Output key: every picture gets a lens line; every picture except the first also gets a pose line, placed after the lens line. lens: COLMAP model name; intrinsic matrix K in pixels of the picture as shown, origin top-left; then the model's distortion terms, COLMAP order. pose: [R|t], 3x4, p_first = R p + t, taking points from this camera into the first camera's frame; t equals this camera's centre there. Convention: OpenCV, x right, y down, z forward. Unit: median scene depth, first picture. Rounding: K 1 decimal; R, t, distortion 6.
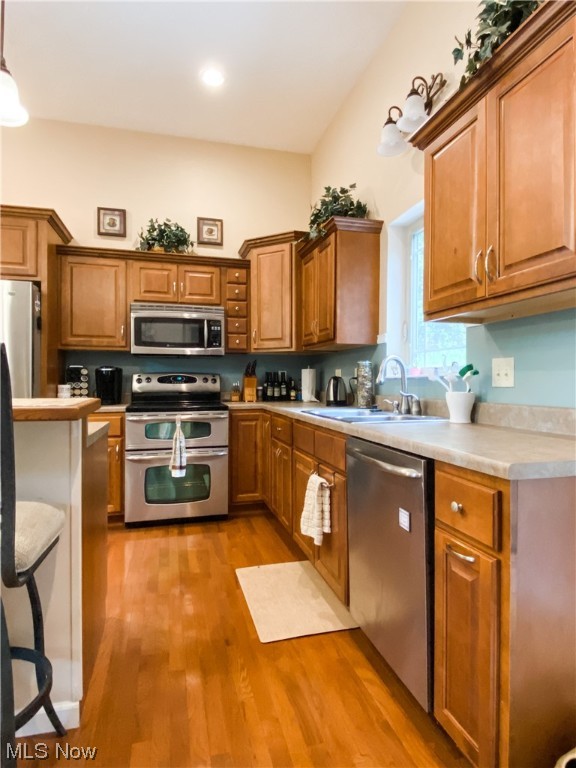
lens RADIAL K [[452.6, 0, 287.4], [0, 452.6, 385.2], [0, 0, 1]] dist [-0.000355, -0.003808]
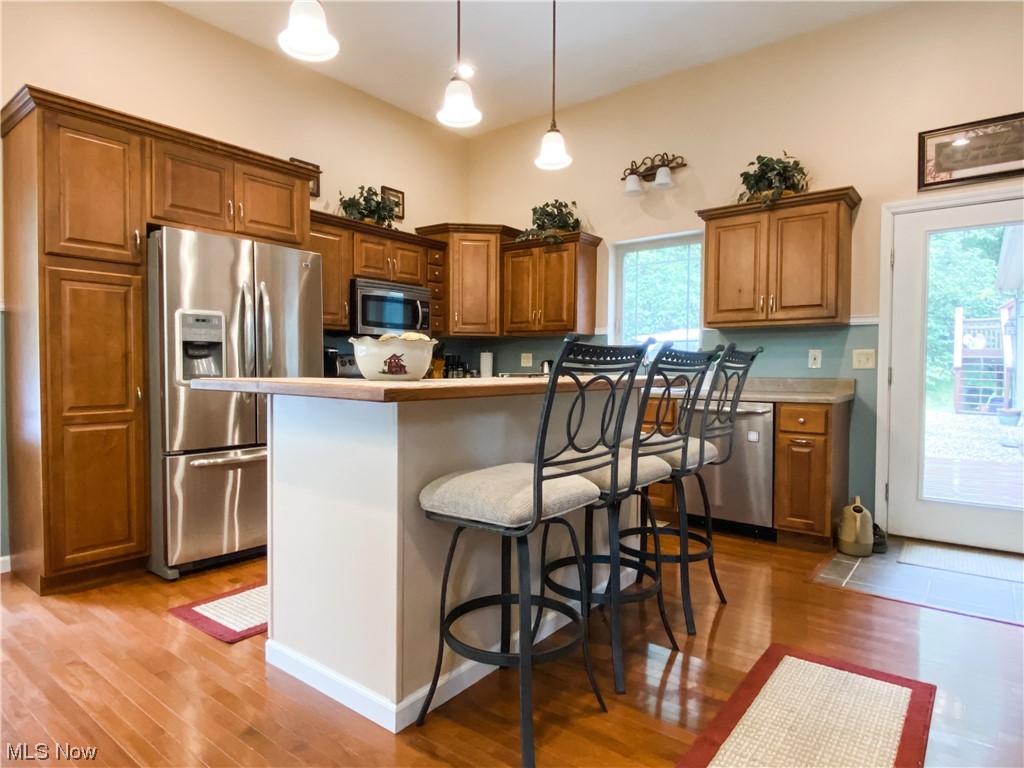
lens RADIAL K [[603.5, 0, 513.8], [0, 603.5, 381.4], [0, 0, 1]] dist [-0.000355, -0.003808]
pose [[0.791339, -0.016839, 0.611145, -0.818434], [0.002864, 0.999712, 0.023837, -0.001120], [-0.611370, -0.017112, 0.791160, -0.158141]]
